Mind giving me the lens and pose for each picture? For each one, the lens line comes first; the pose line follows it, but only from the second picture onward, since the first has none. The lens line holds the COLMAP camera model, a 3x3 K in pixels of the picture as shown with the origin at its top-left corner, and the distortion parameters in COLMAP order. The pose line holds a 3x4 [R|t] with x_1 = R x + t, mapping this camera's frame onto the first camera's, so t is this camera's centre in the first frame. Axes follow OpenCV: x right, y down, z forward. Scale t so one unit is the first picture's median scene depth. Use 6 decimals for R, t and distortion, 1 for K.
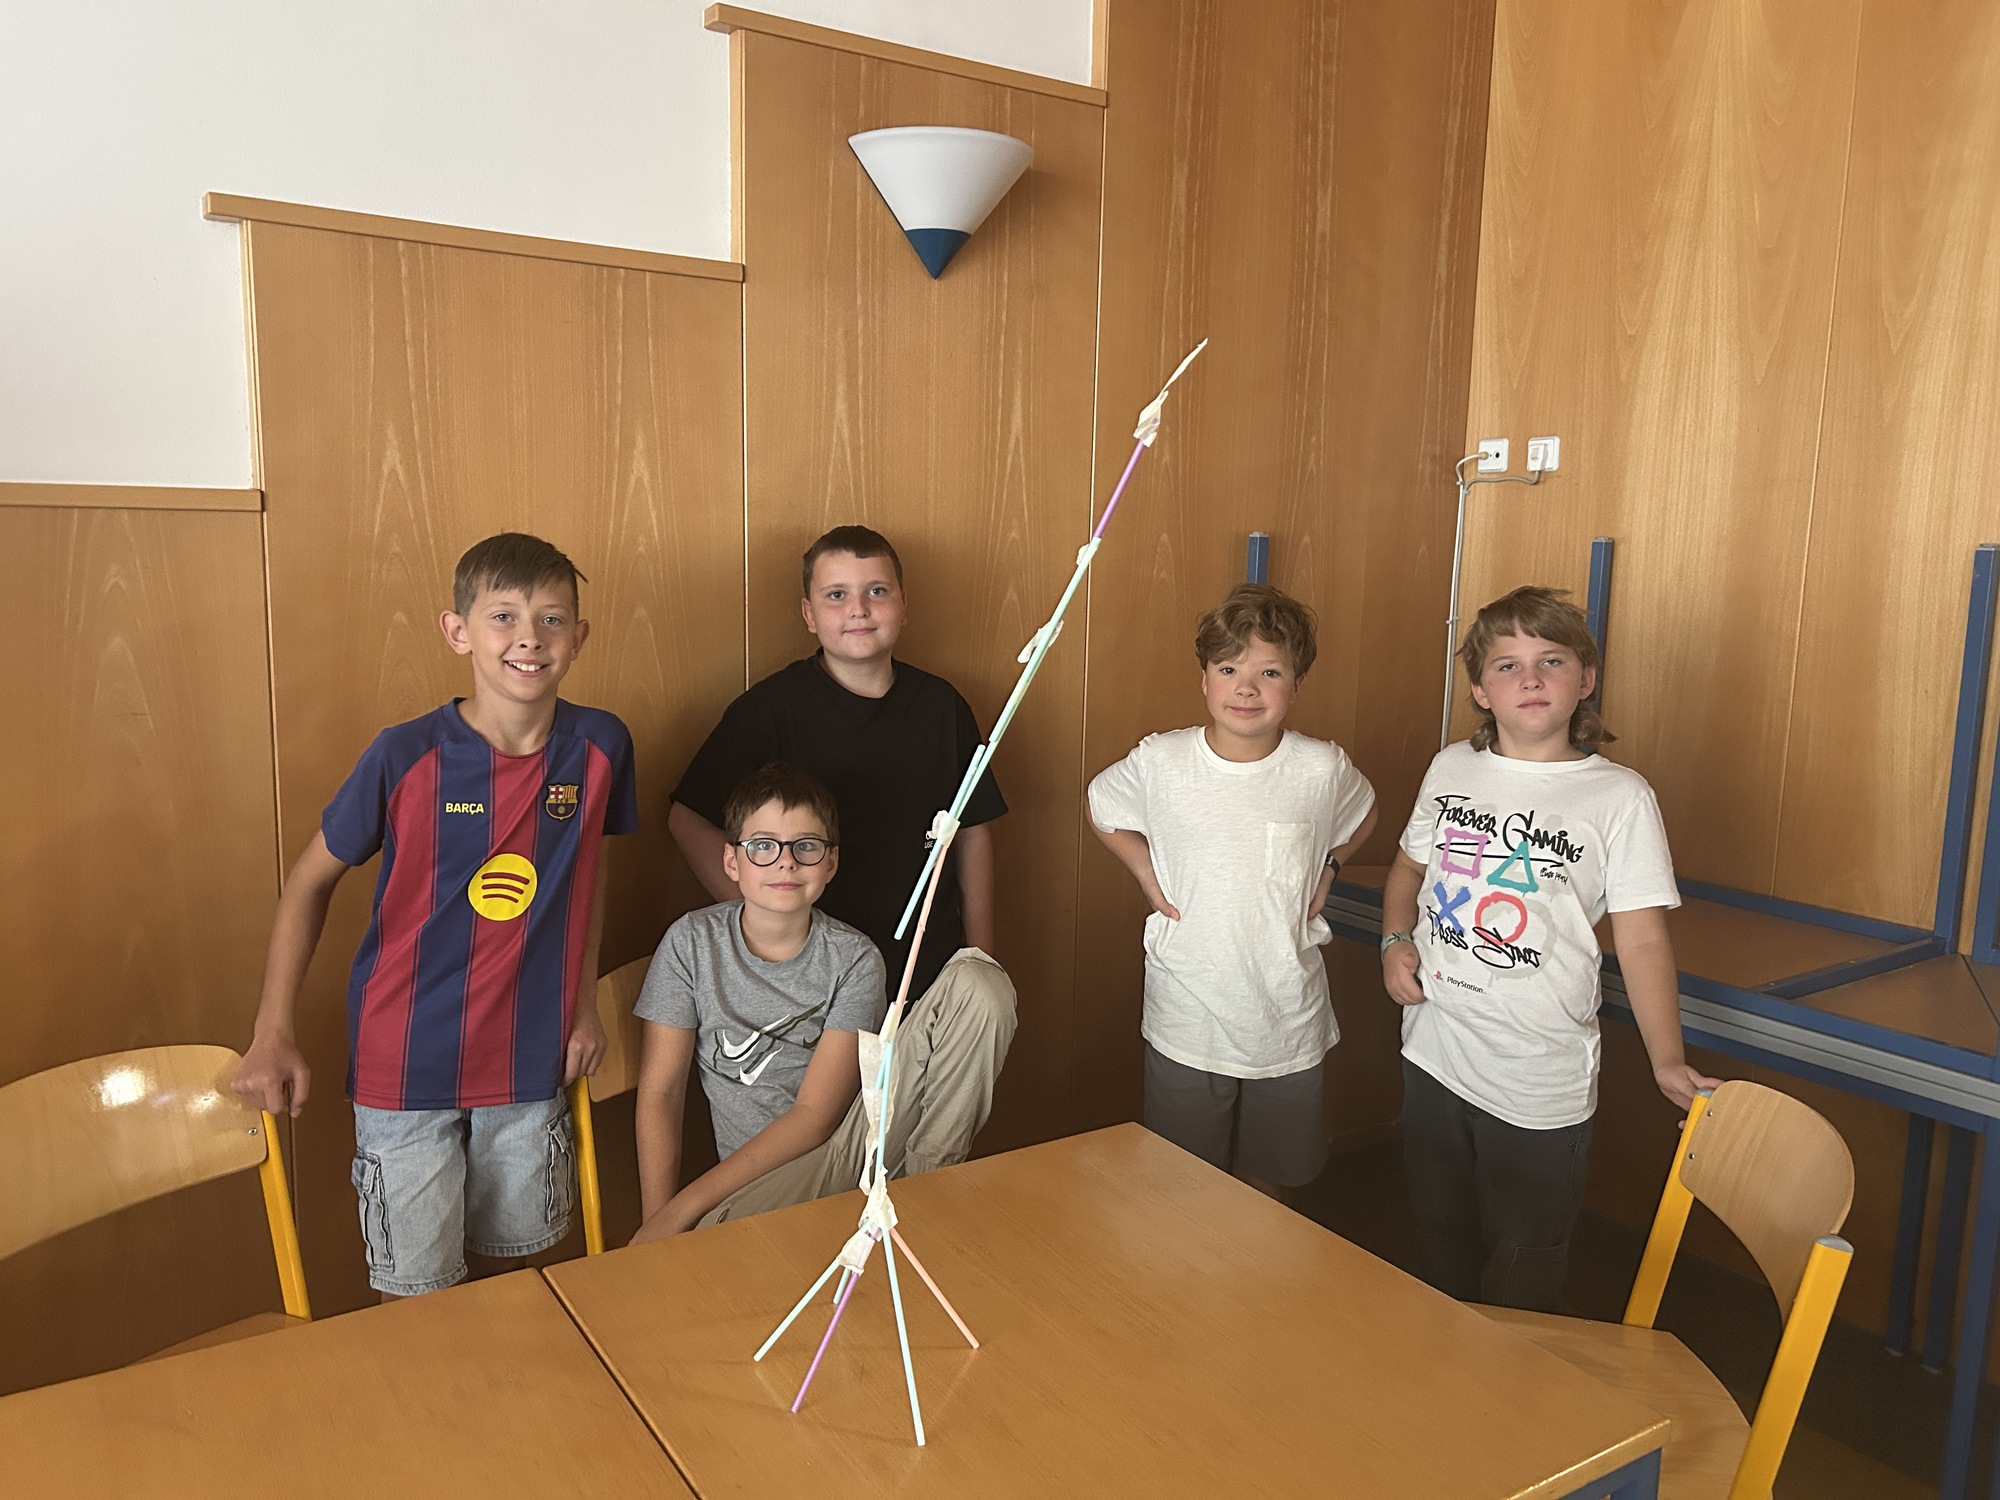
lens RADIAL K [[1509.3, 0, 990.9], [0, 1509.3, 757.2], [0, 0, 1]] dist [0.007297, -0.007156]
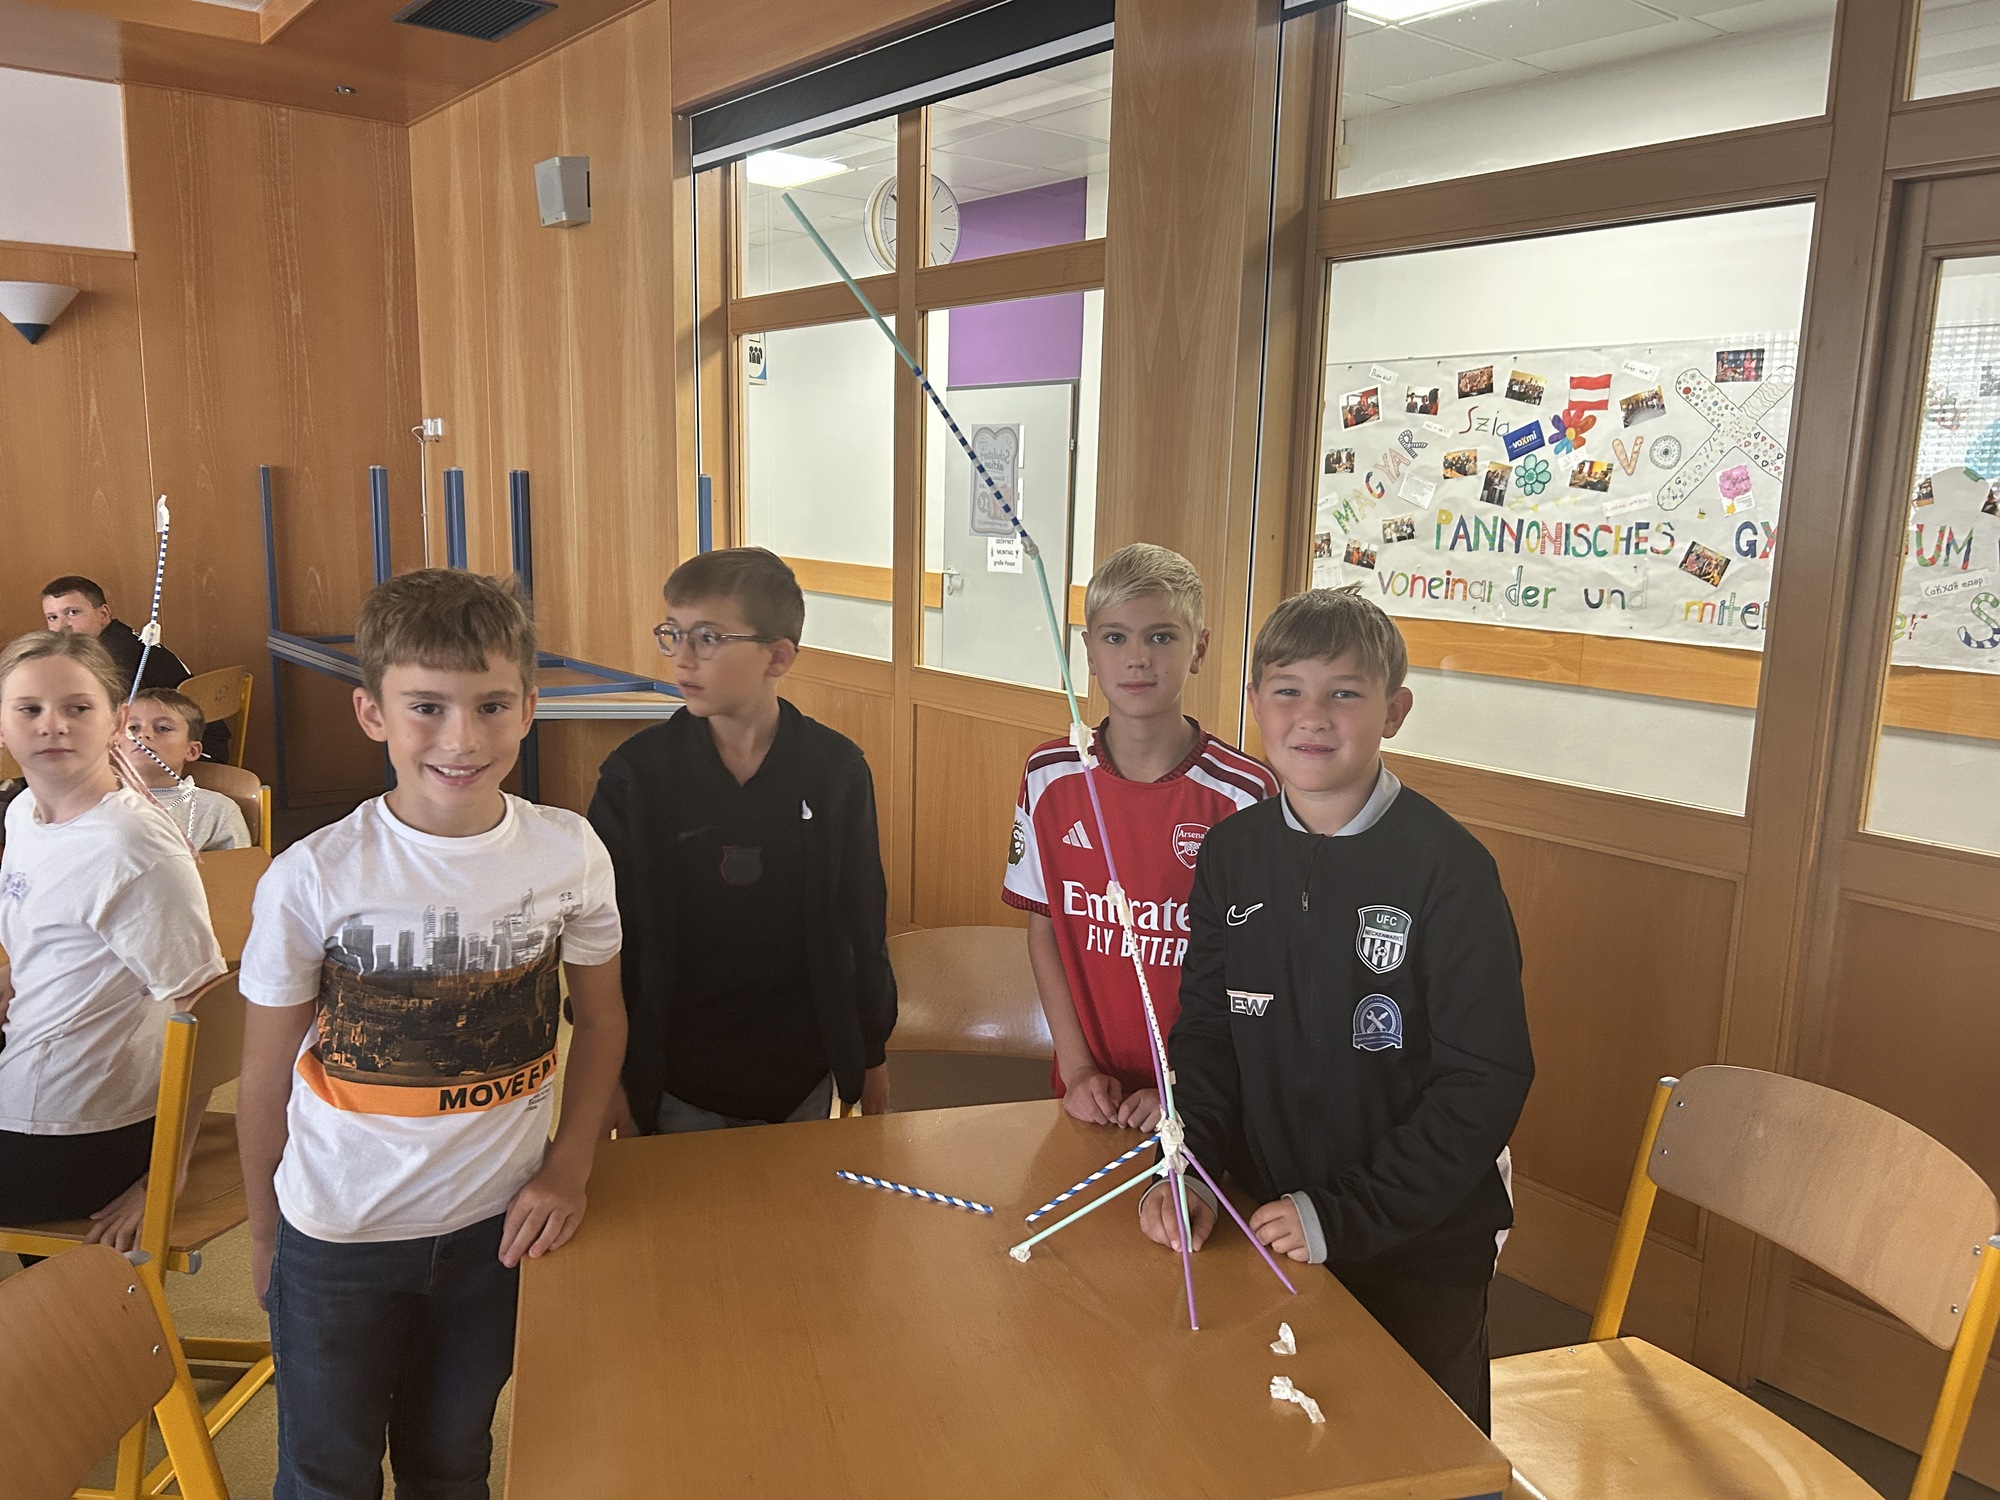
lens RADIAL K [[1509.3, 0, 998.8], [0, 1509.3, 786.5], [0, 0, 1]] dist [0.007297, -0.007156]
pose [[0.997889, -0.008073, 0.064439, 1.131799], [0.005323, 0.999072, 0.042732, 0.220520], [-0.064725, -0.042299, 0.997006, -1.211171]]
